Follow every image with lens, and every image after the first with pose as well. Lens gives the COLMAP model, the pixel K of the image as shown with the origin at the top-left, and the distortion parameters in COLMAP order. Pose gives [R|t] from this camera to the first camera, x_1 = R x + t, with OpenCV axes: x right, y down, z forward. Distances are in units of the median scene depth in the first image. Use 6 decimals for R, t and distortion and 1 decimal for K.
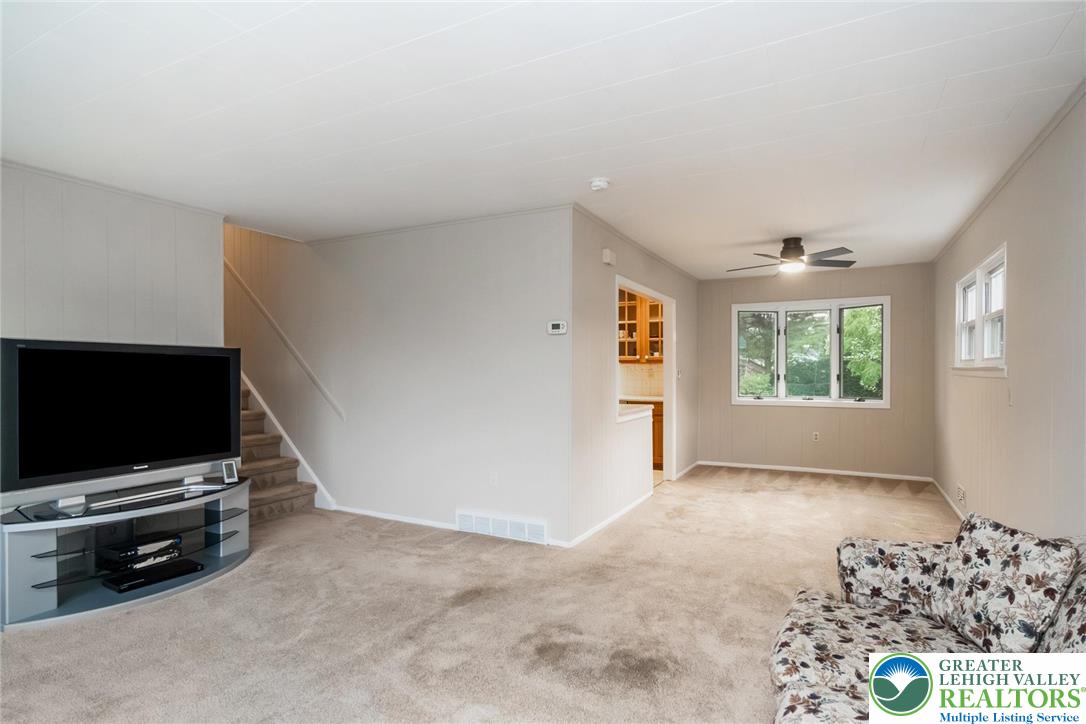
lens RADIAL K [[551.6, 0, 542.5], [0, 551.6, 382.4], [0, 0, 1]] dist [-0.000211, -0.000691]
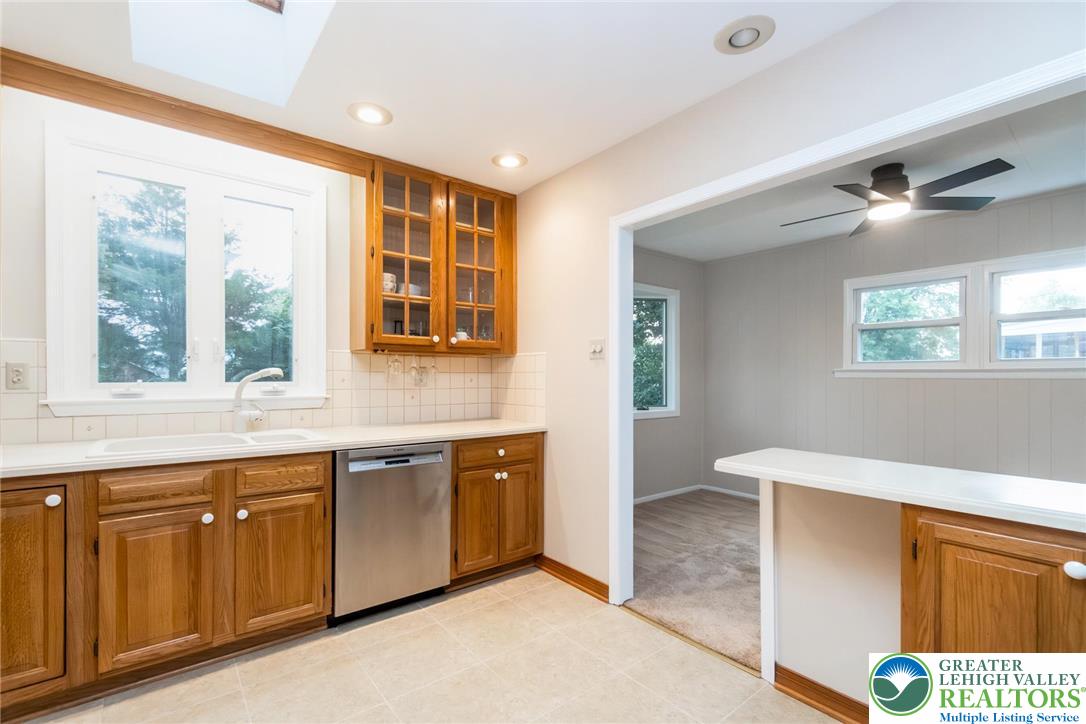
lens RADIAL K [[475.3, 0, 528.3], [0, 475.3, 379.6], [0, 0, 1]] dist [-0.002912, -0.000134]
pose [[0.398791, -0.001056, 0.917041, -0.153169], [0.015932, 0.999856, -0.005777, -0.009693], [-0.916904, 0.016914, 0.398750, 0.793111]]
